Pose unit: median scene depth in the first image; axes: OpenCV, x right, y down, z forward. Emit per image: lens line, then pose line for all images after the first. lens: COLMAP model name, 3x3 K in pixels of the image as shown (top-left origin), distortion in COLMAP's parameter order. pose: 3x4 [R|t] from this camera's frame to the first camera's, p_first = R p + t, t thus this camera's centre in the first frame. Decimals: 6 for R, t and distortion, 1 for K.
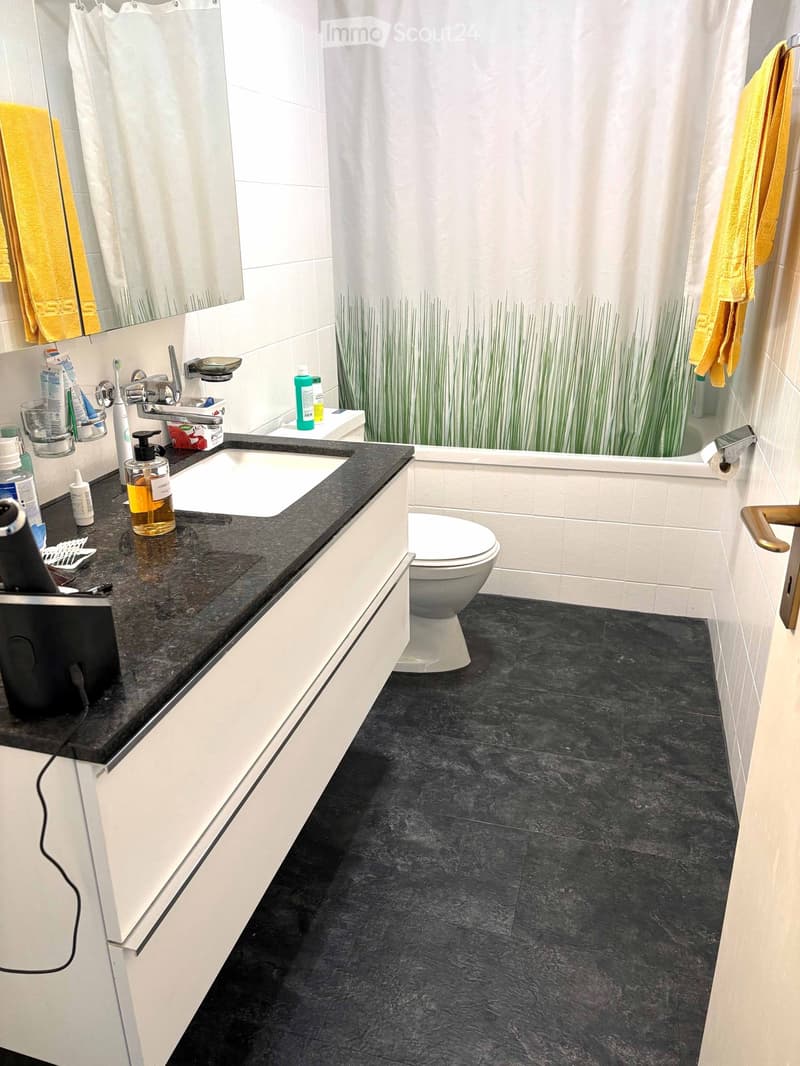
lens RADIAL K [[794.7, 0, 392.7], [0, 794.7, 539.3], [0, 0, 1]] dist [0.035018, 0.002006]
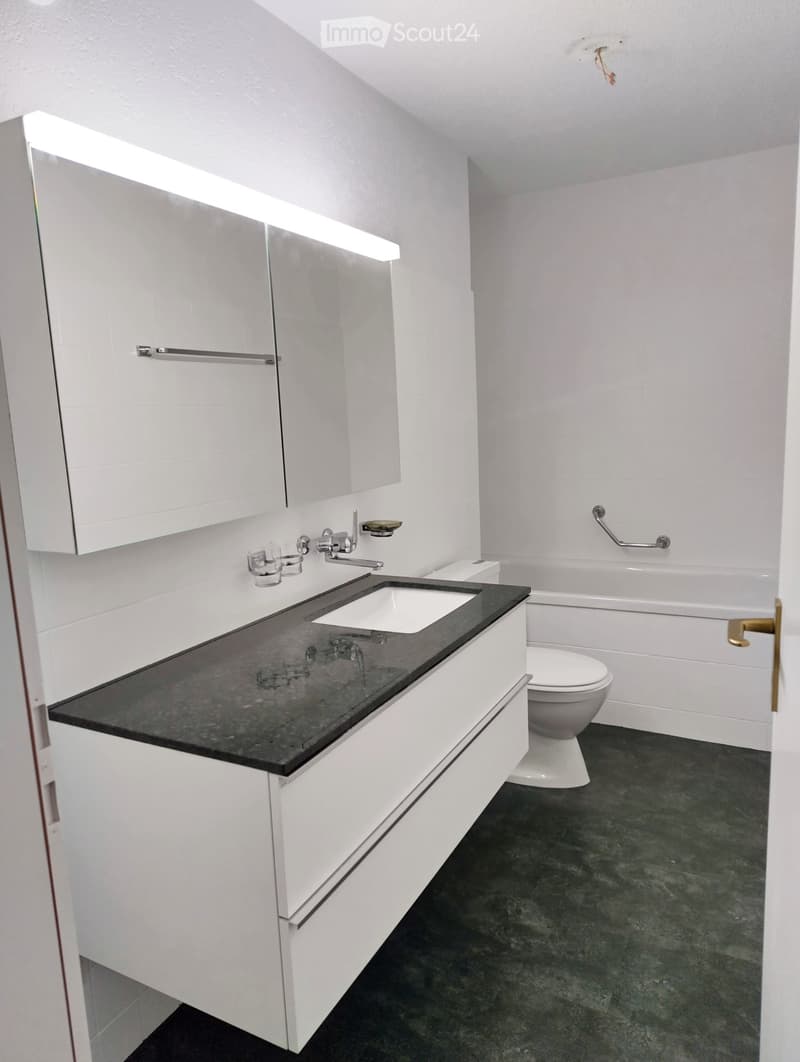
lens RADIAL K [[721.9, 0, 405.9], [0, 721.9, 528.6], [0, 0, 1]] dist [-0.006846, -0.000485]
pose [[0.980711, 0.004635, -0.195407, 0.055882], [-0.046807, 0.976201, -0.211758, 0.044413], [0.189775, 0.216820, 0.957588, -0.163513]]
